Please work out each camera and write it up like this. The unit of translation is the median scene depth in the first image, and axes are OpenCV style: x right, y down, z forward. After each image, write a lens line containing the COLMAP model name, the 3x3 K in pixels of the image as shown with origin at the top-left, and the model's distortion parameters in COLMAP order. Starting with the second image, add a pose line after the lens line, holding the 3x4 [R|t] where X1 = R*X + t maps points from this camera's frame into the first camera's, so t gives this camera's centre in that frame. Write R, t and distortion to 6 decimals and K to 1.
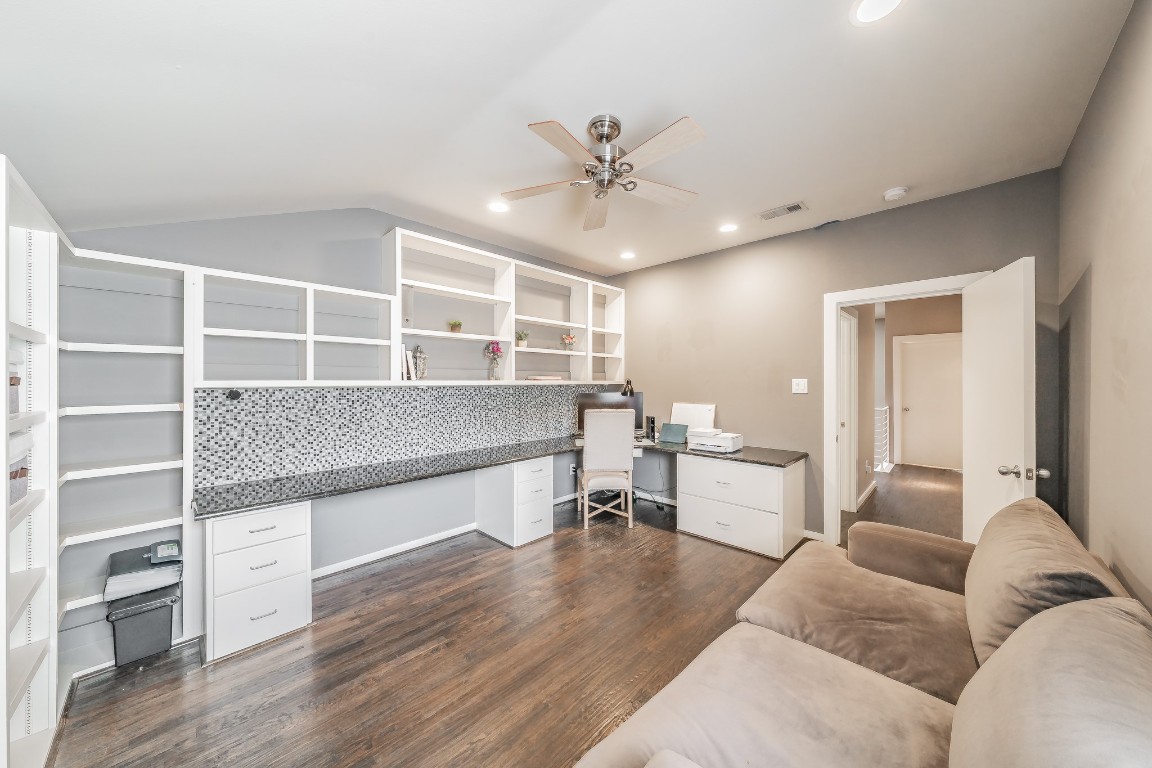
lens RADIAL K [[392.3, 0, 579.9], [0, 392.3, 382.5], [0, 0, 1]] dist [-0.000430, 0.000032]
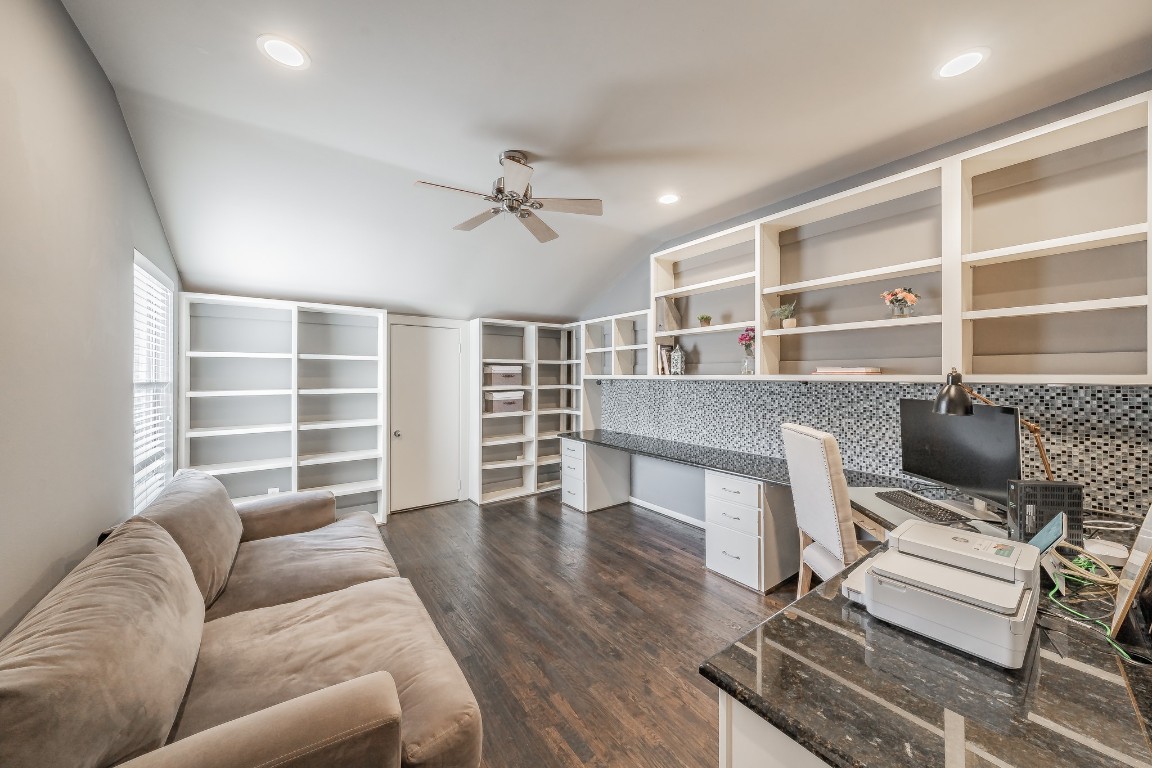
lens RADIAL K [[409.4, 0, 578.0], [0, 409.4, 369.4], [0, 0, 1]] dist [-0.000135, -0.000003]
pose [[-0.173228, -0.002026, -0.984880, 0.708898], [0.008840, 0.999954, -0.003612, -0.017515], [0.984842, -0.009332, -0.173202, 0.796636]]
